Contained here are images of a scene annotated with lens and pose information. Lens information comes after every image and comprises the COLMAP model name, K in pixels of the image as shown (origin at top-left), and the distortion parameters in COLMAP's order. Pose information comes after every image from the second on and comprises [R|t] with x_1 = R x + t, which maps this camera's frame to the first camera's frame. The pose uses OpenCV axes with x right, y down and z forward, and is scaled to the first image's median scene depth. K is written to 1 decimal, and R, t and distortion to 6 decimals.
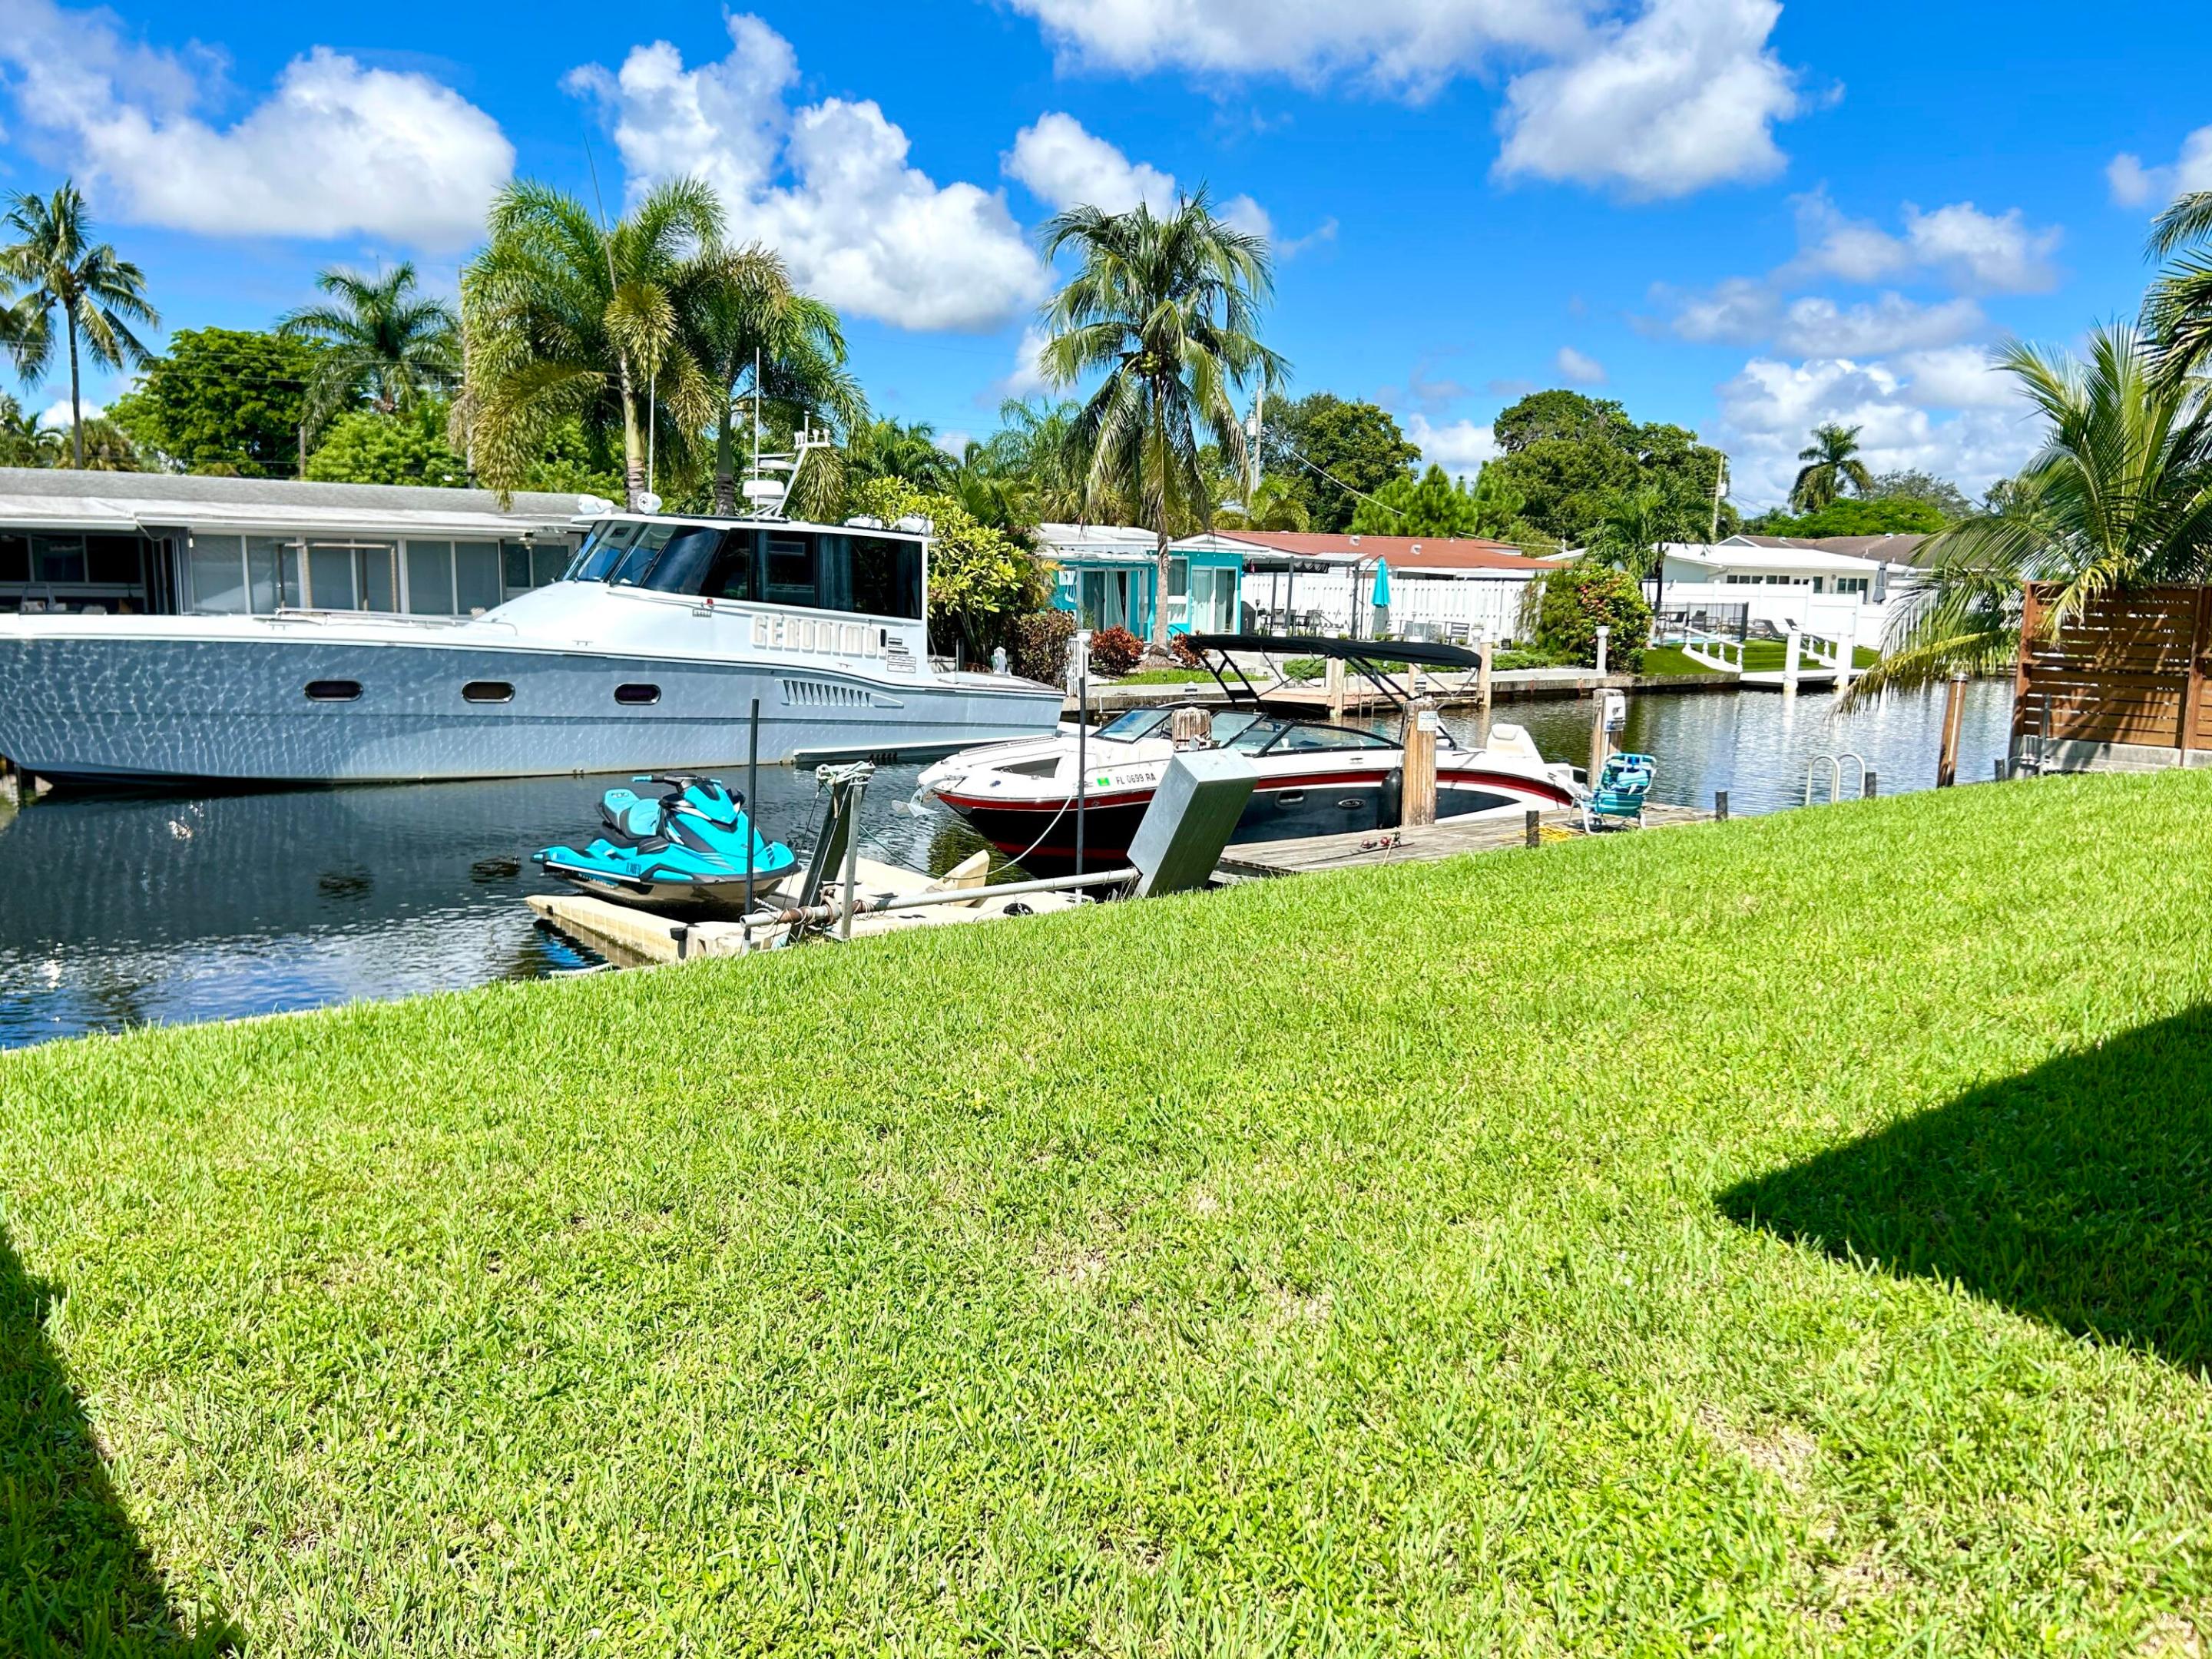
lens RADIAL K [[1664.6, 0, 1111.3], [0, 1664.6, 866.5], [0, 0, 1]] dist [0.059447, -0.070658]
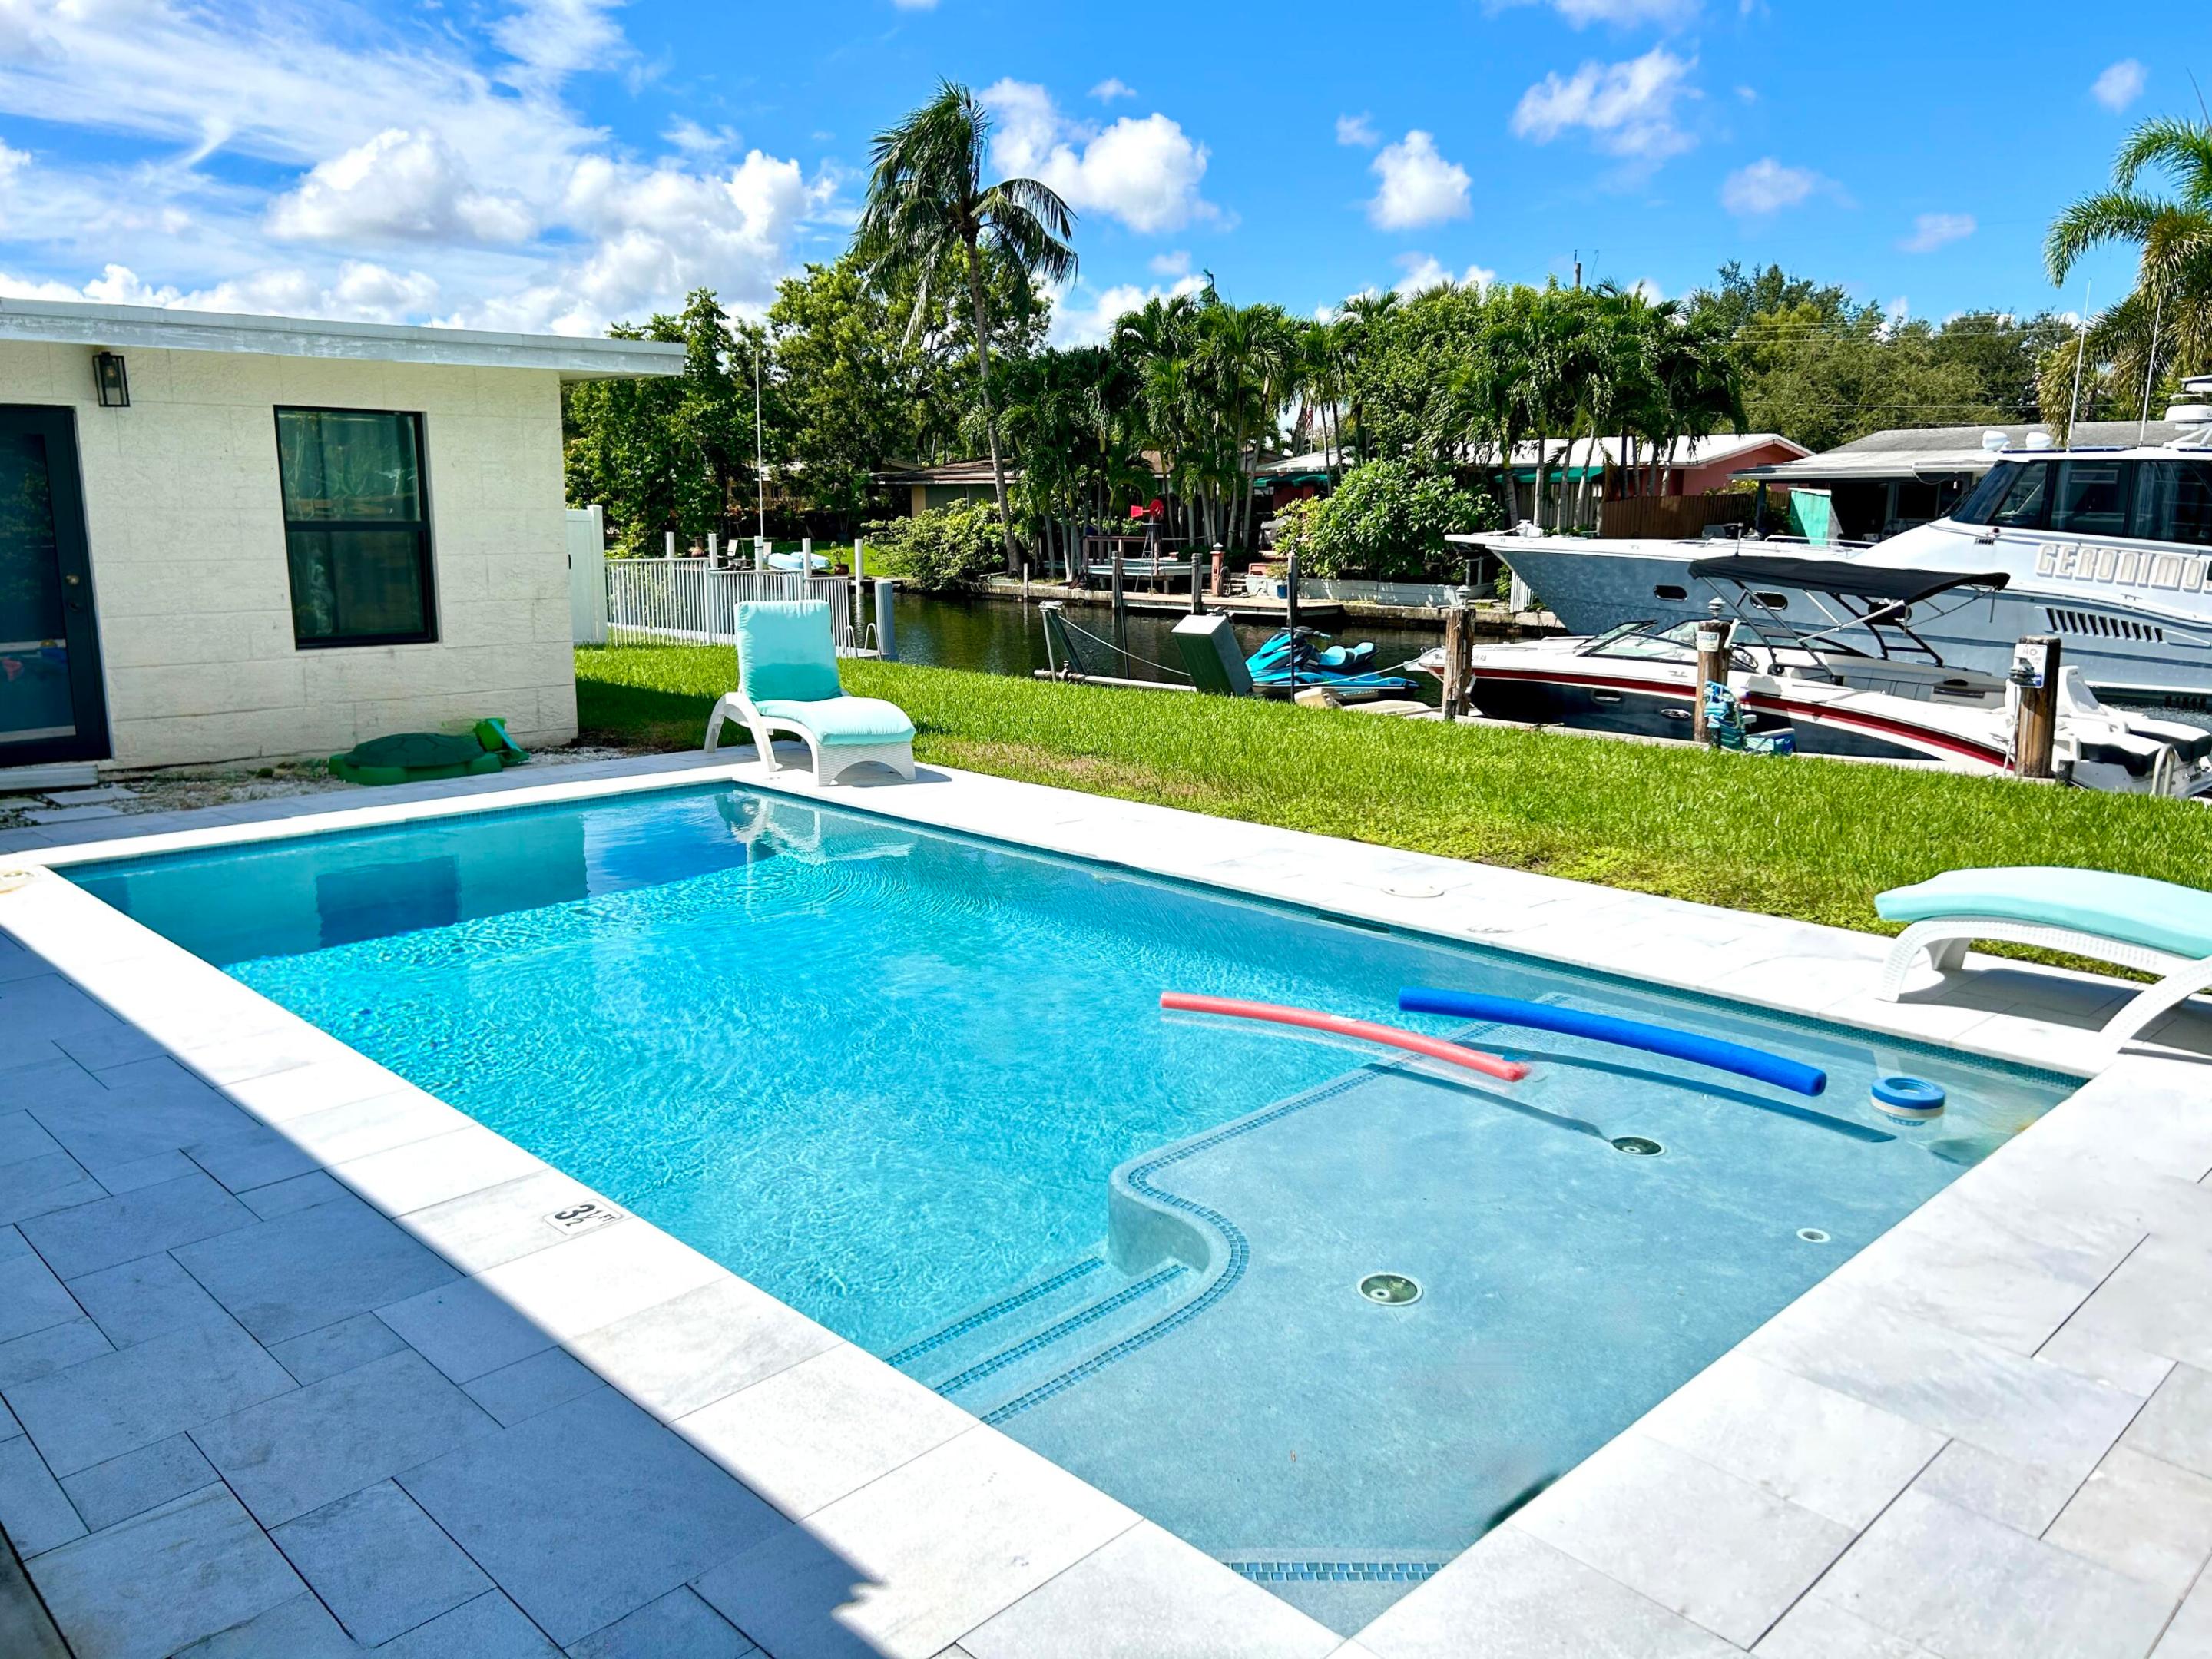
lens RADIAL K [[1664.6, 0, 1092.0], [0, 1664.6, 817.0], [0, 0, 1]] dist [0.059447, -0.070658]
pose [[0.099949, 0.170705, -0.980240, 0.590405], [-0.166037, 0.974221, 0.152727, -0.038185], [0.981041, 0.147492, 0.125715, 0.254859]]
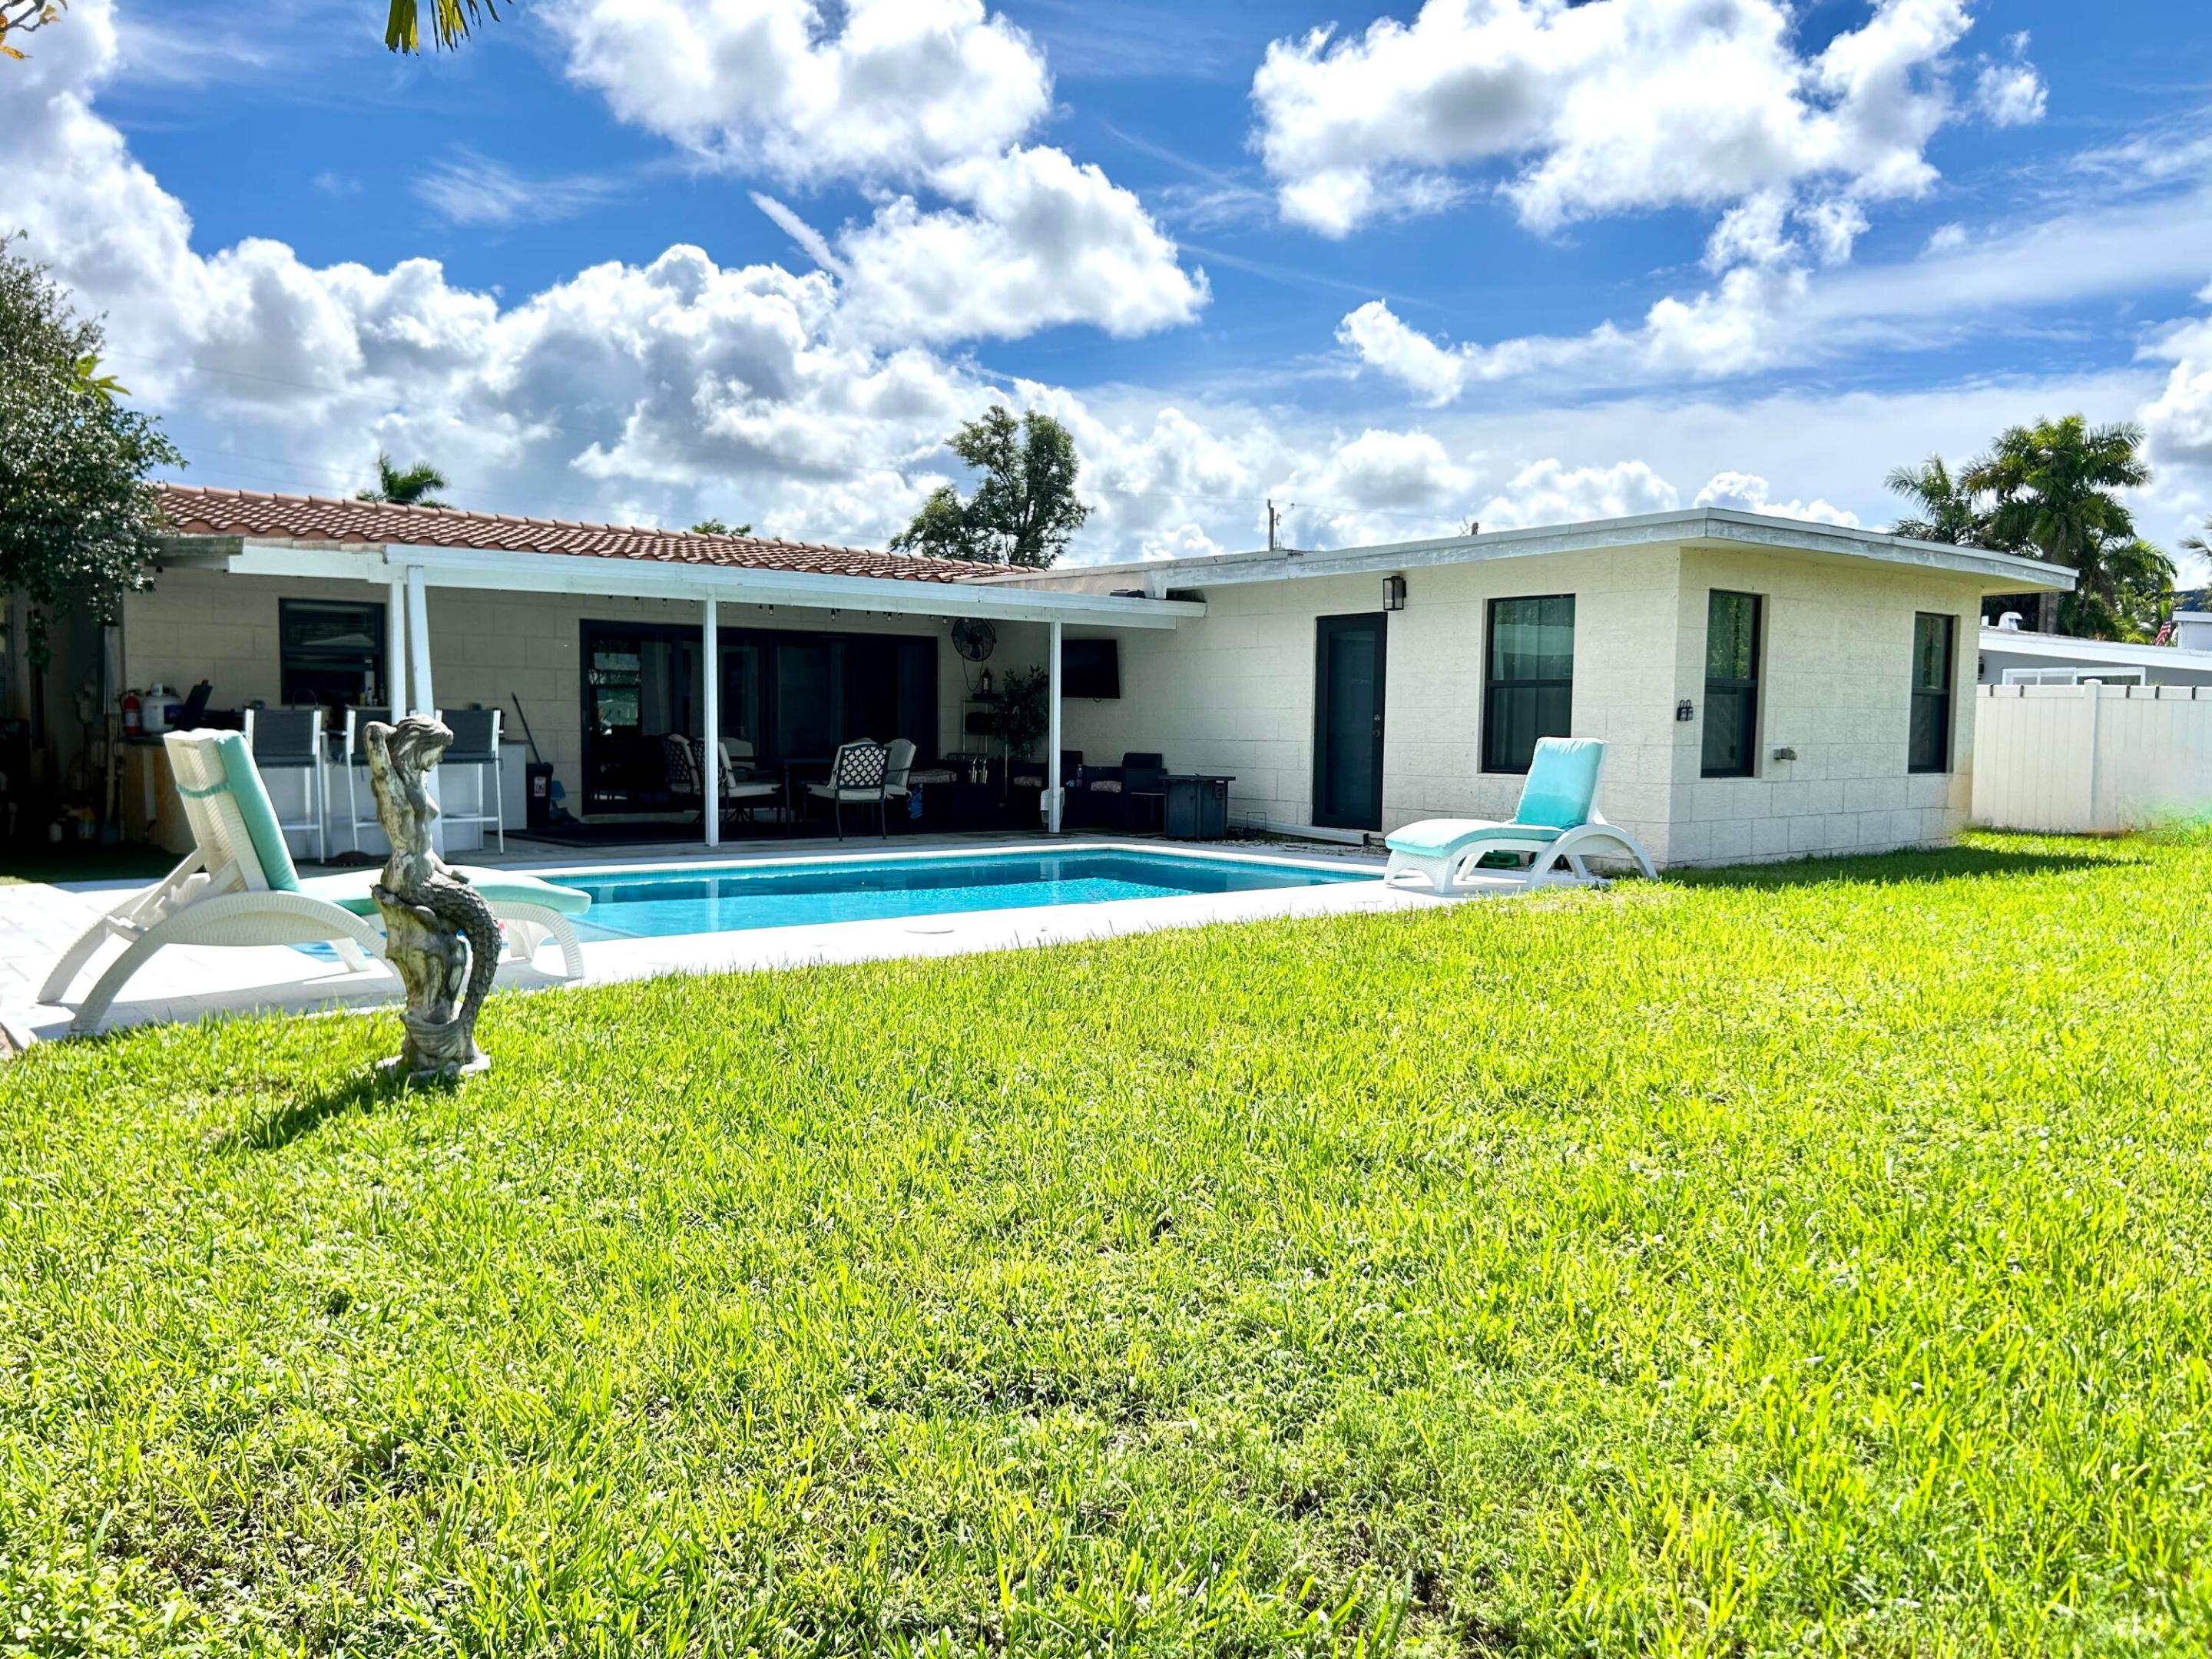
lens RADIAL K [[1664.6, 0, 1113.4], [0, 1664.6, 843.9], [0, 0, 1]] dist [0.059447, -0.070658]
pose [[-0.999405, -0.024559, -0.024217, 0.352472], [-0.029540, 0.971924, 0.233433, -0.078445], [0.017804, 0.234009, -0.972071, 0.586547]]
